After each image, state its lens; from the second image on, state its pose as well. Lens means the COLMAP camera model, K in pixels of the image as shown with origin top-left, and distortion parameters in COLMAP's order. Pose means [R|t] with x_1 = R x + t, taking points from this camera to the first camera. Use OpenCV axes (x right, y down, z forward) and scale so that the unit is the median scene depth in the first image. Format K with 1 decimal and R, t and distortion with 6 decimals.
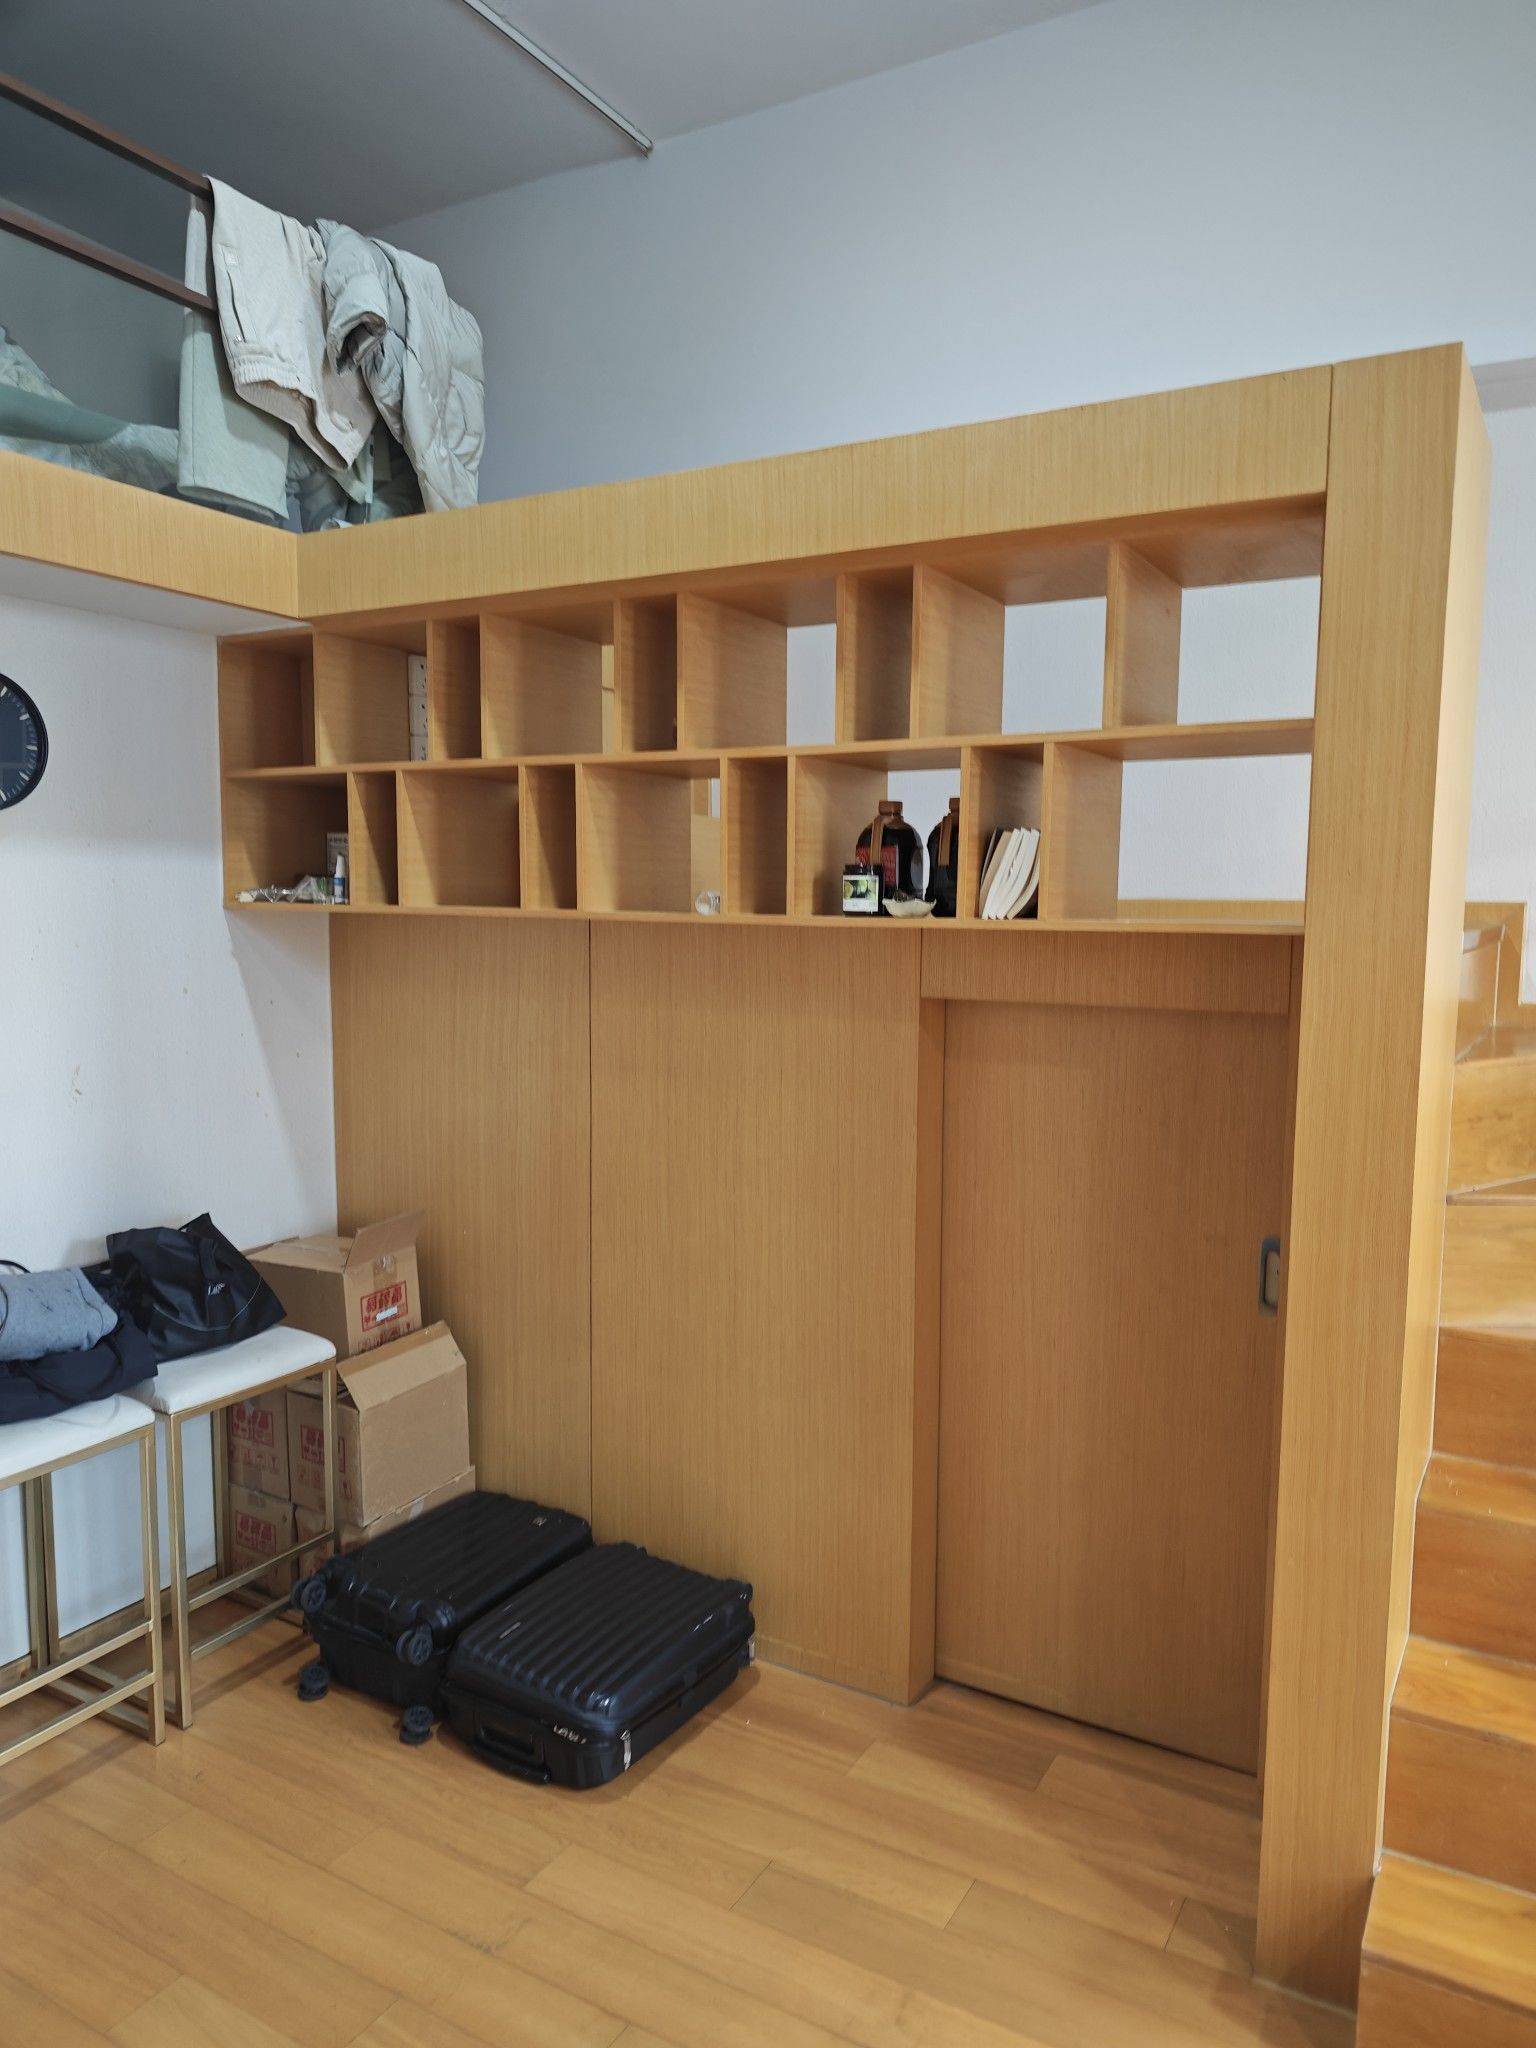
lens RADIAL K [[1394.2, 0, 770.9], [0, 1394.2, 1049.2], [0, 0, 1]] dist [0.004912, -0.004544]
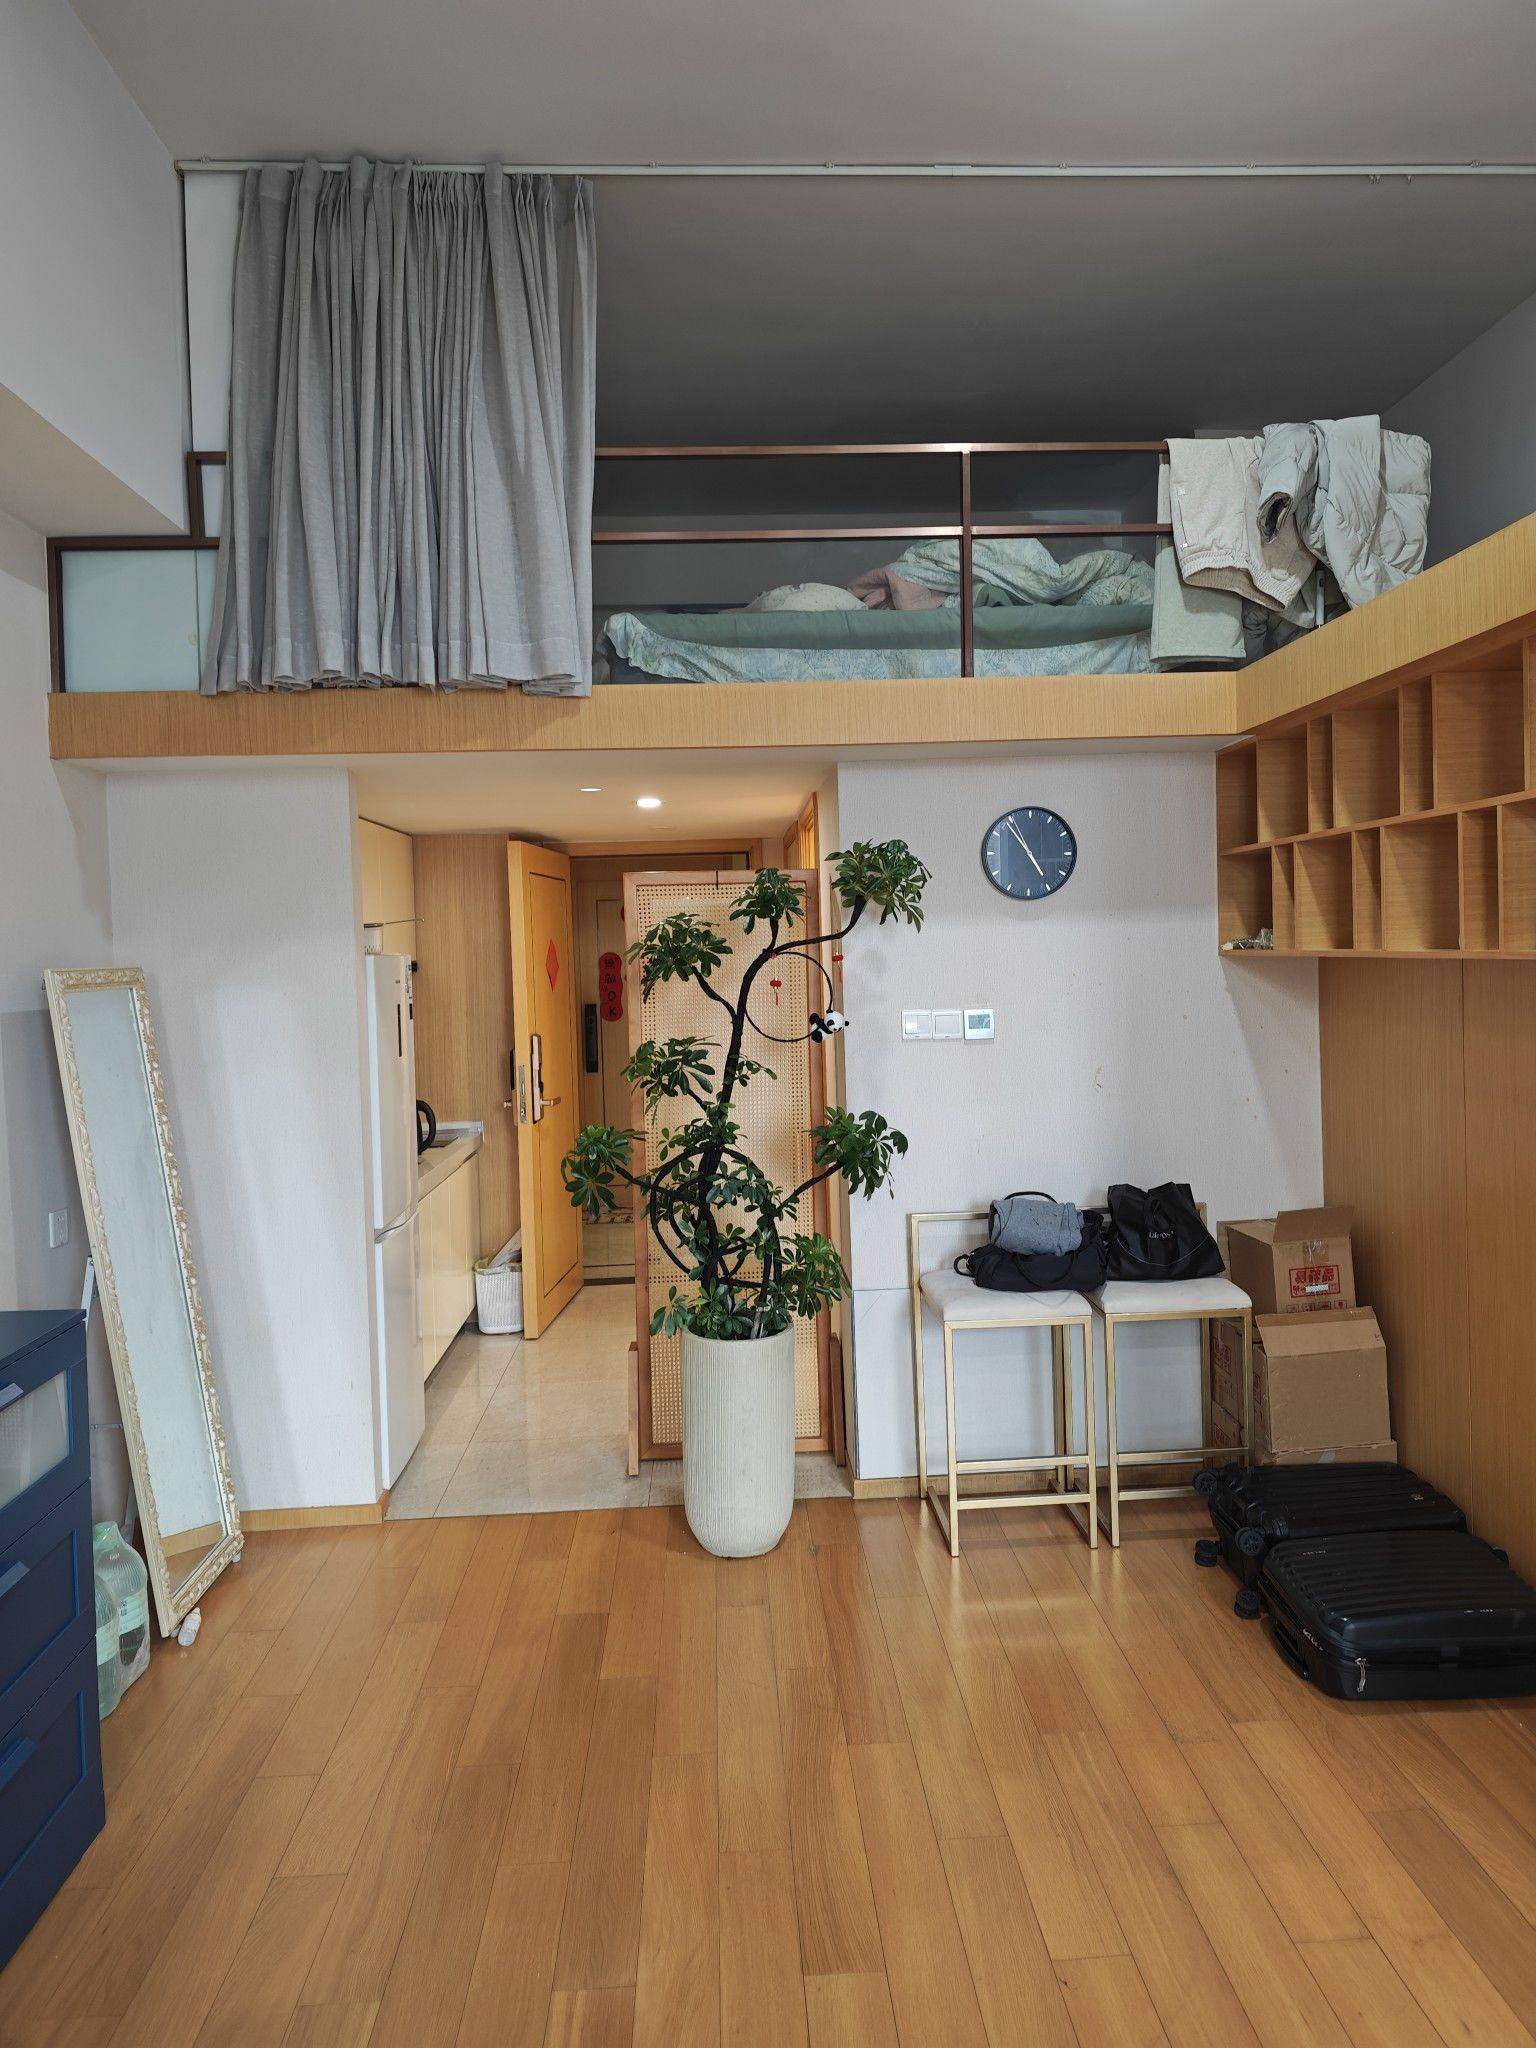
lens RADIAL K [[1359.0, 0, 768.0], [0, 1359.0, 1024.0], [0, 0, 1]] dist [-0.000445, -0.001736]
pose [[0.531357, 0.014050, -0.847032, 0.495726], [-0.053434, 0.998427, -0.016959, 0.008221], [0.845461, 0.054272, 0.531272, -0.035087]]
